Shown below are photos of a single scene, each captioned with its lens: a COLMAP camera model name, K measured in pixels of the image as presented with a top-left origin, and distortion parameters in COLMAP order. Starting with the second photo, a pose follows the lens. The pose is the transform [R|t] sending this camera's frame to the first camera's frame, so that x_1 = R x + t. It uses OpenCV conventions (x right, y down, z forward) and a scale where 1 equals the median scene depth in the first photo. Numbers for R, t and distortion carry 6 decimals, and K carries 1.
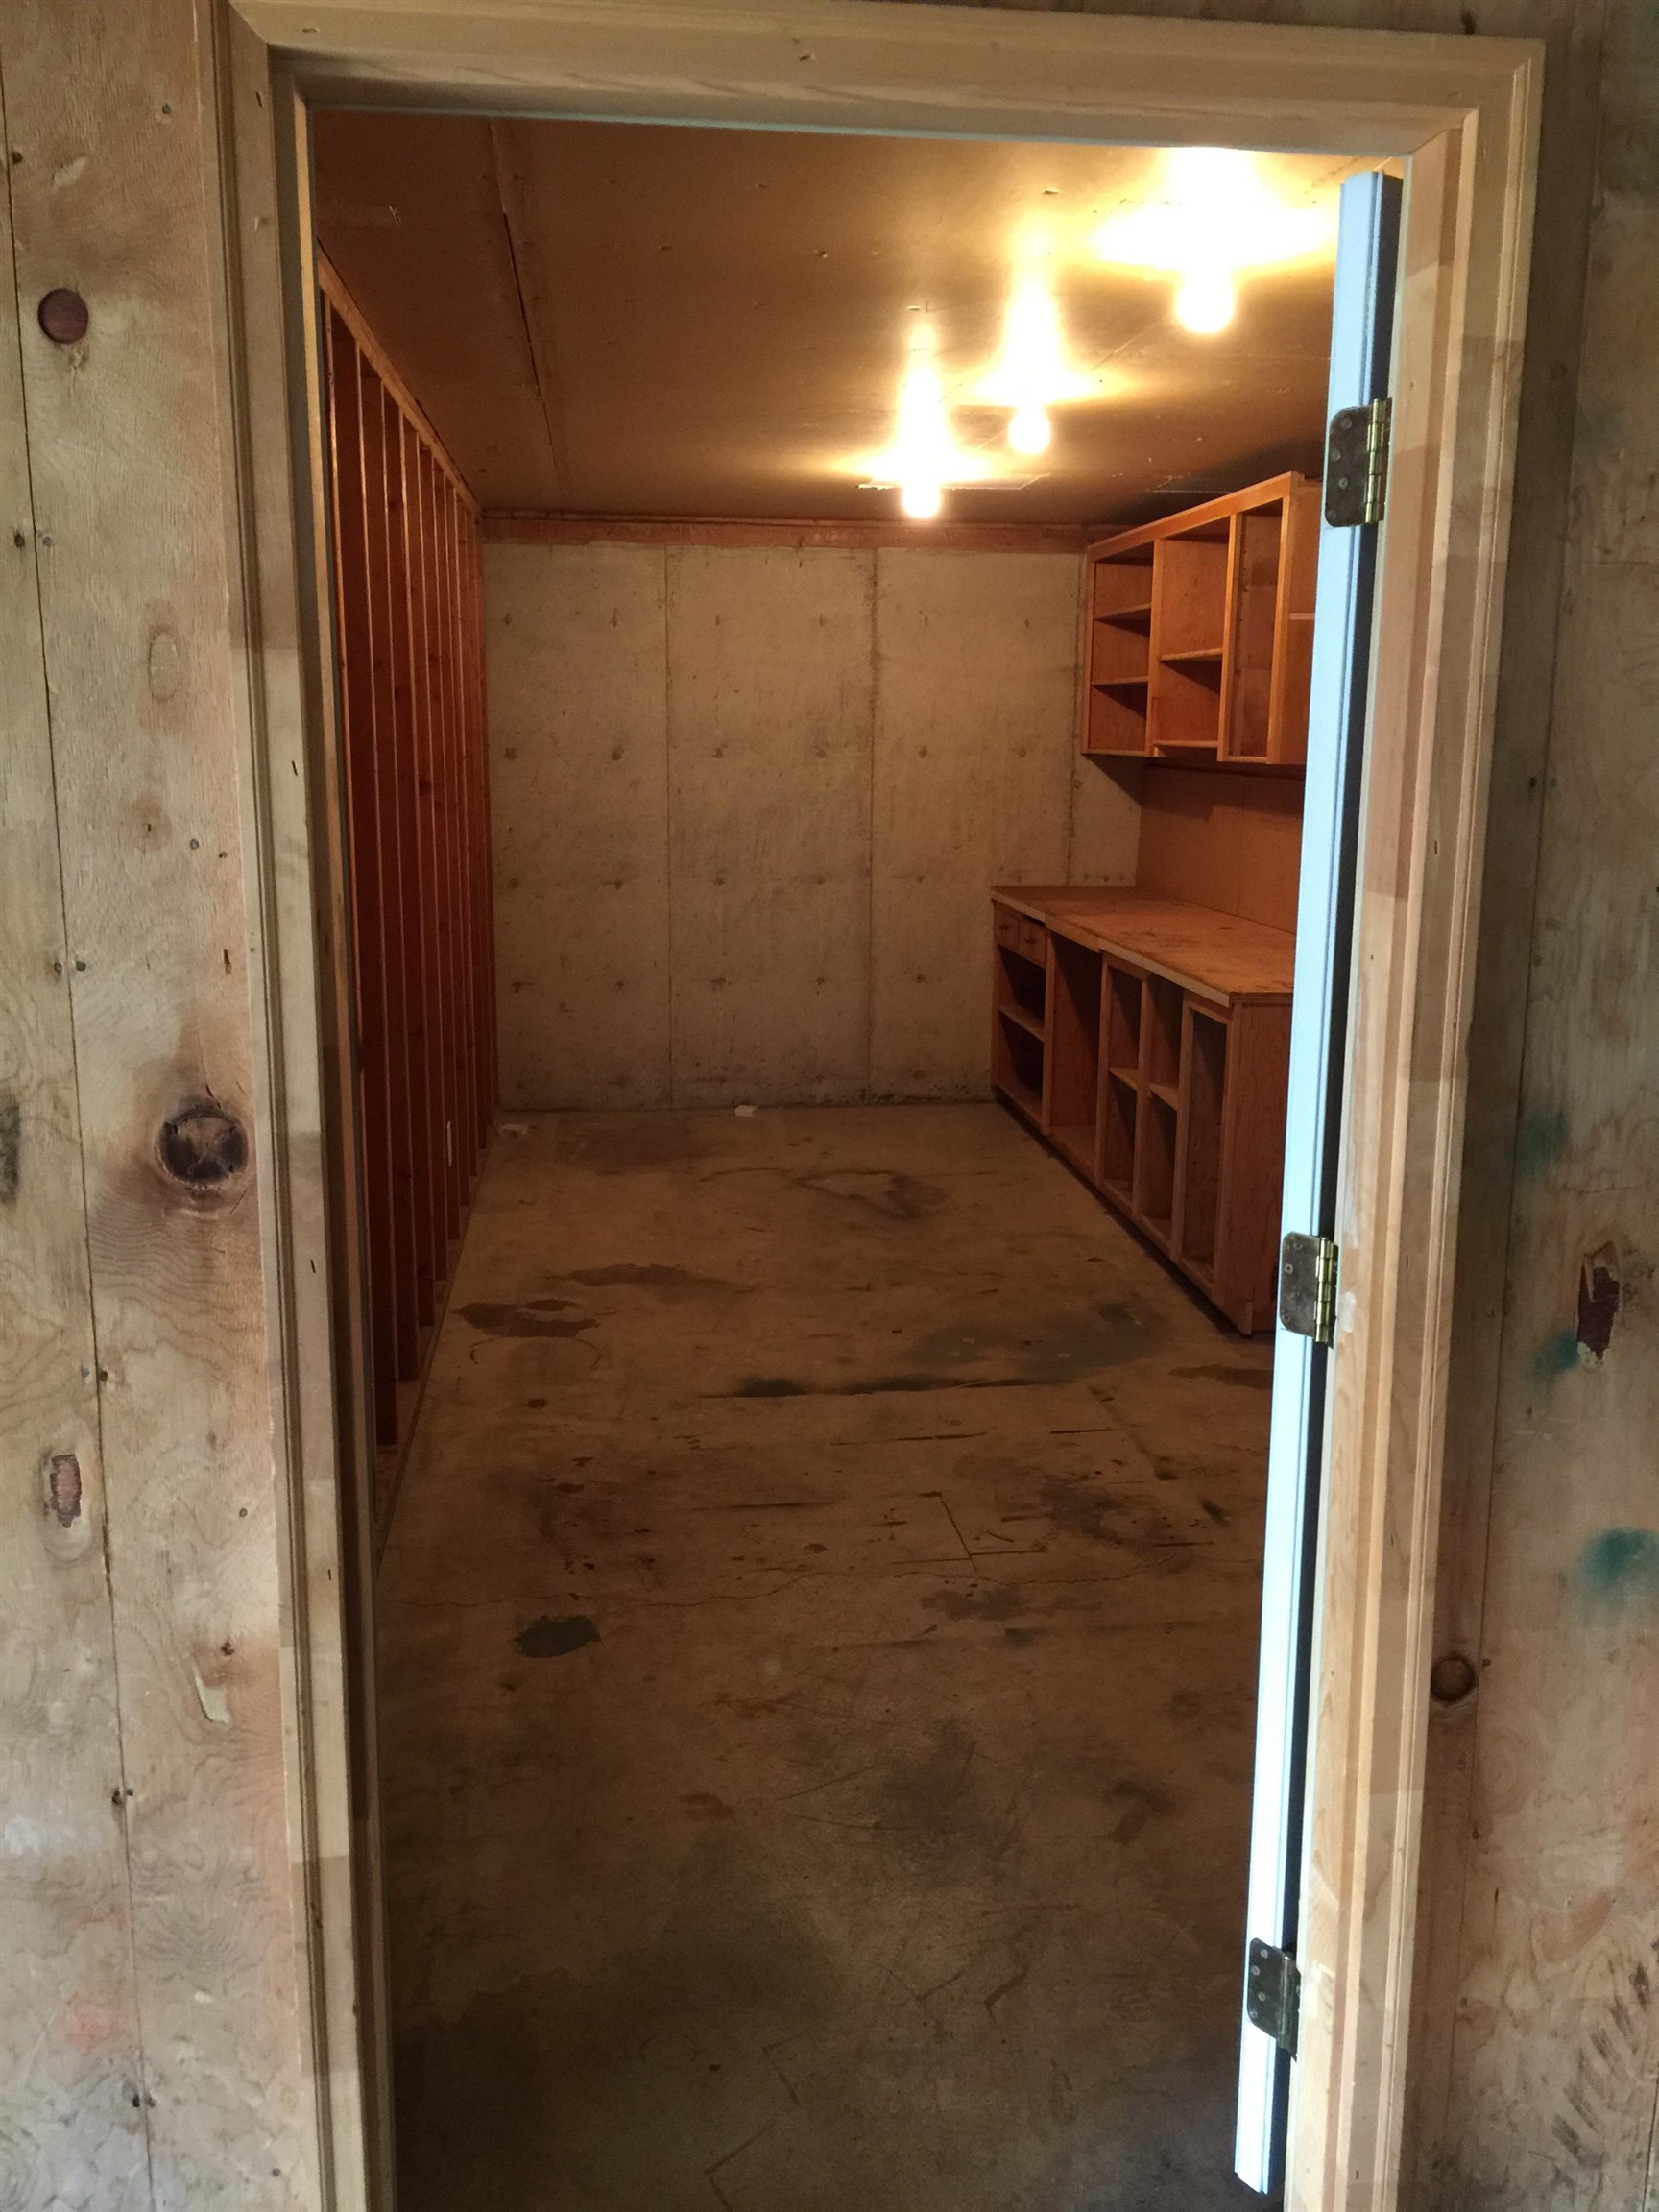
lens RADIAL K [[1893.2, 0, 832.1], [0, 1893.2, 1110.6], [0, 0, 1]] dist [0.092467, -0.128877]
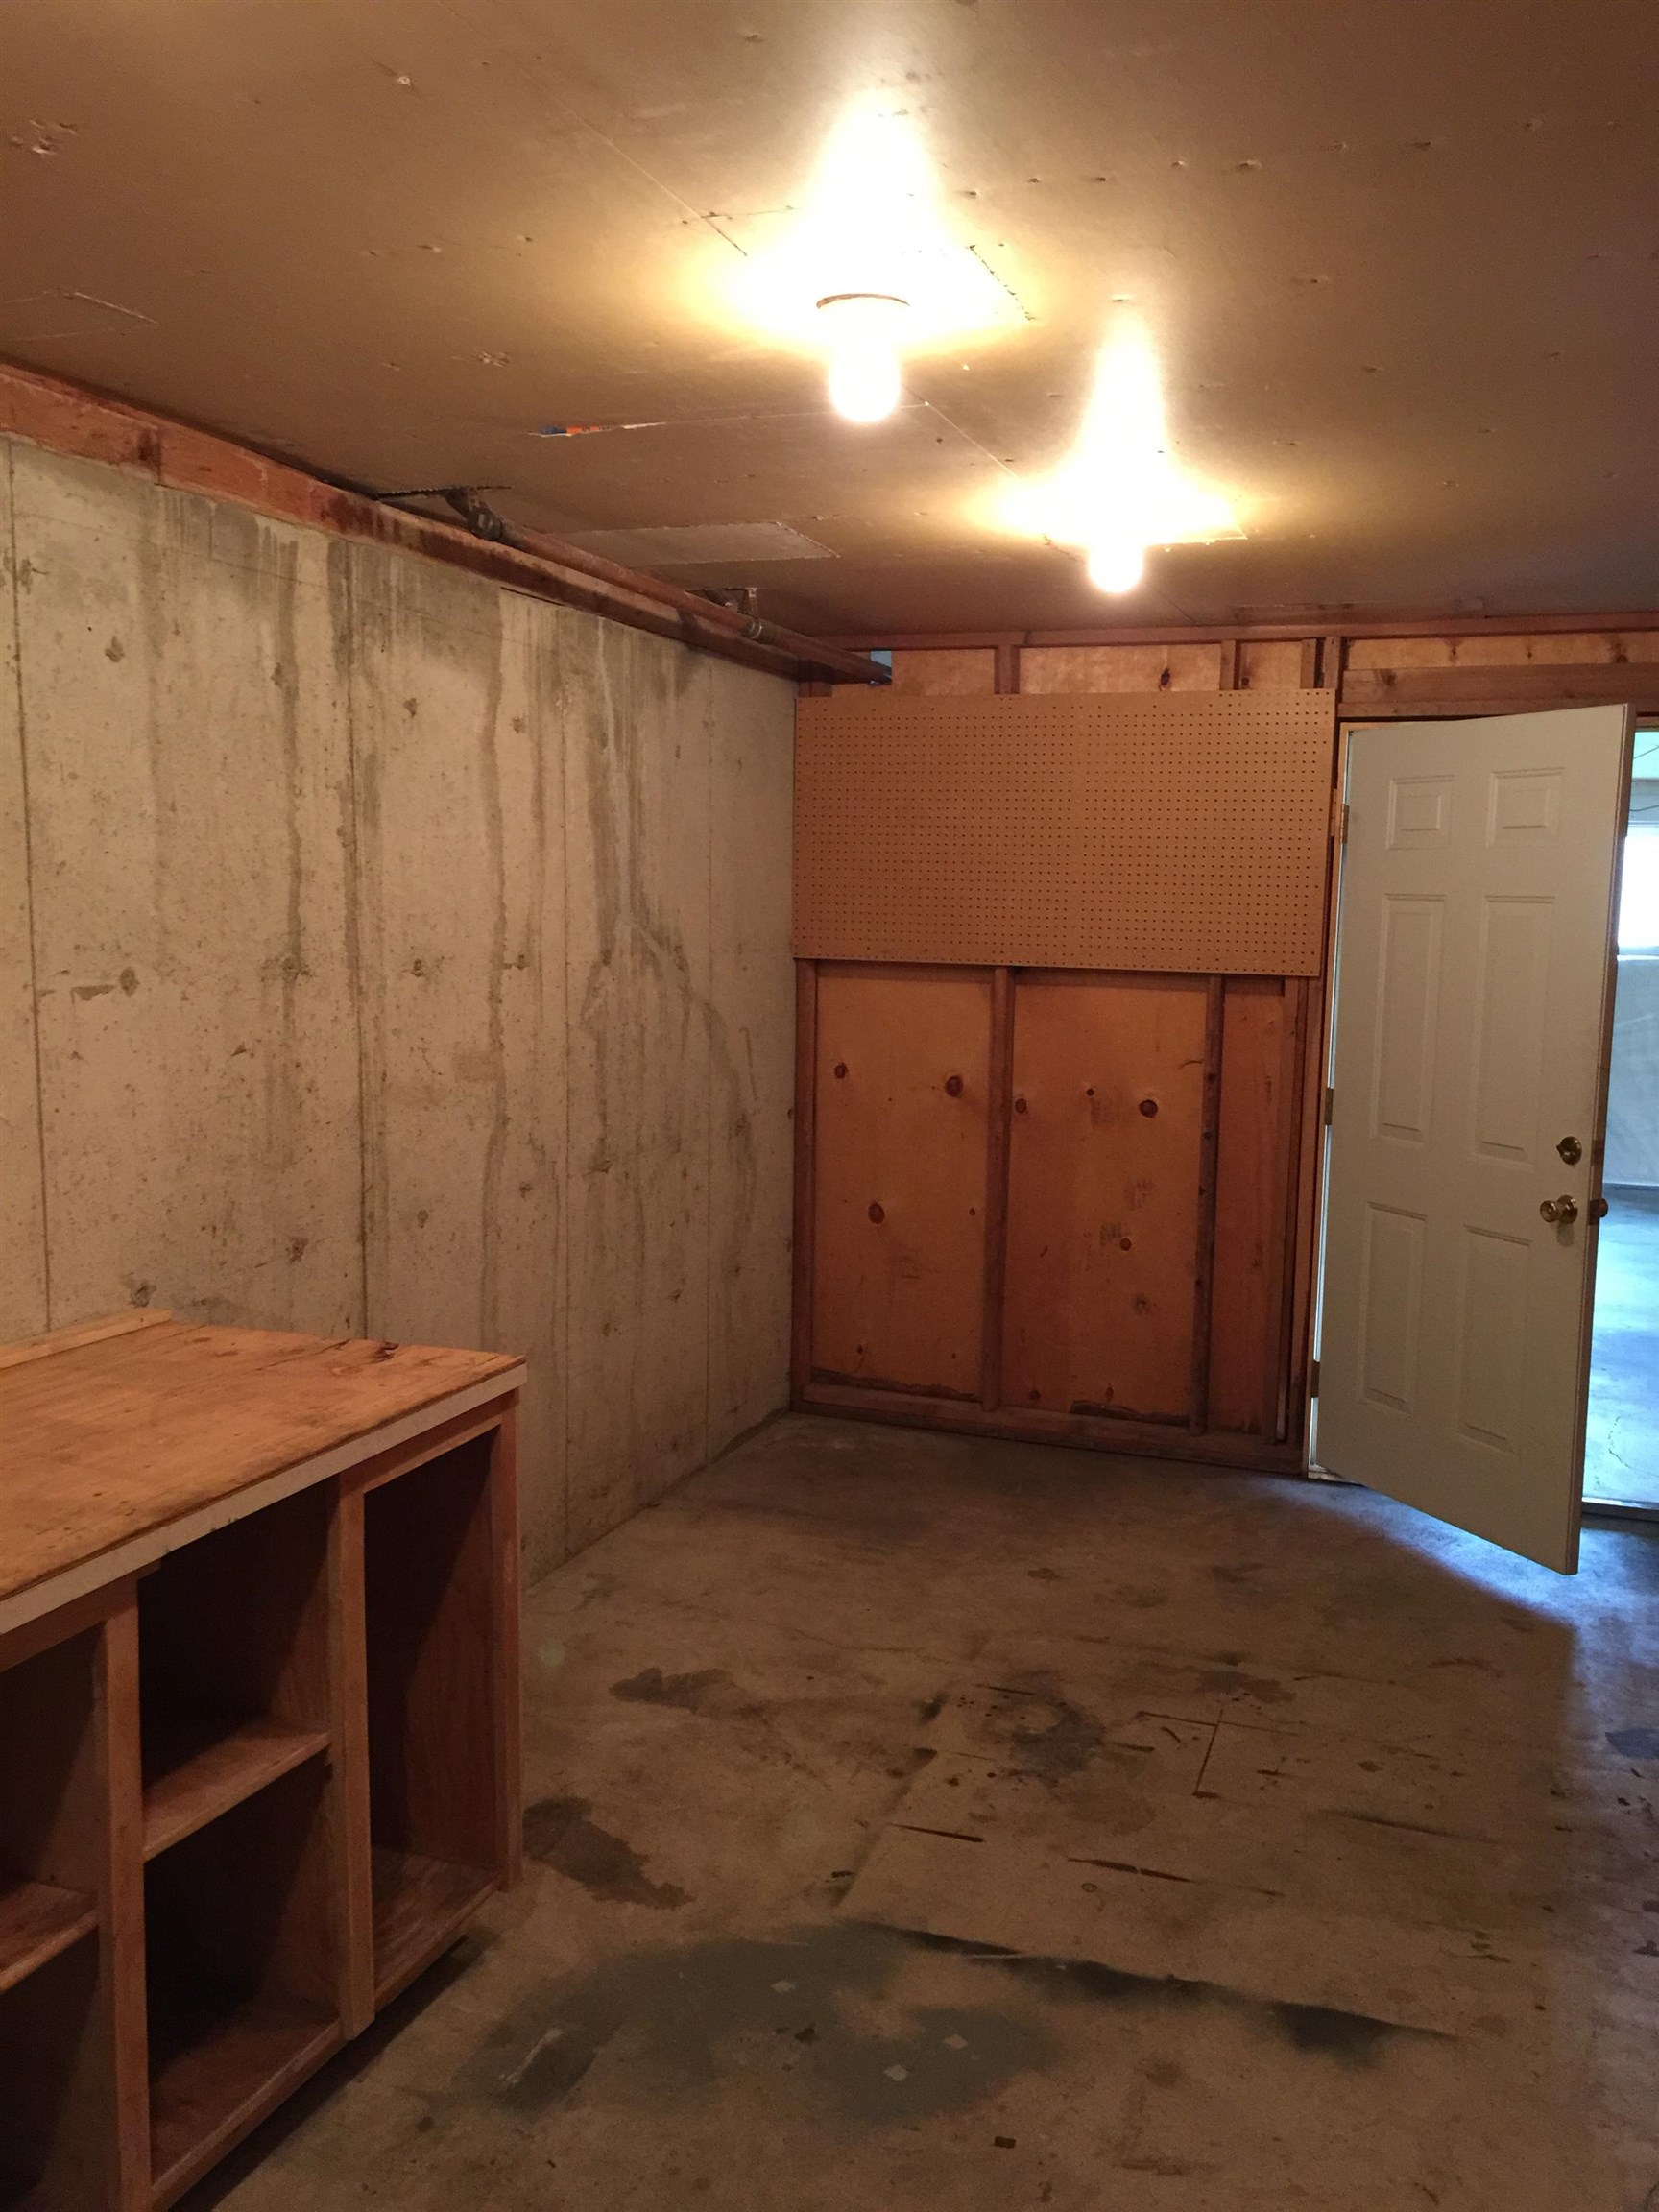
lens RADIAL K [[1893.2, 0, 832.1], [0, 1893.2, 1110.6], [0, 0, 1]] dist [0.092467, -0.128877]
pose [[-0.891431, -0.078861, 0.446243, -0.150858], [0.065789, 0.951786, 0.299624, -0.344191], [-0.448356, 0.296452, -0.843263, 1.608376]]
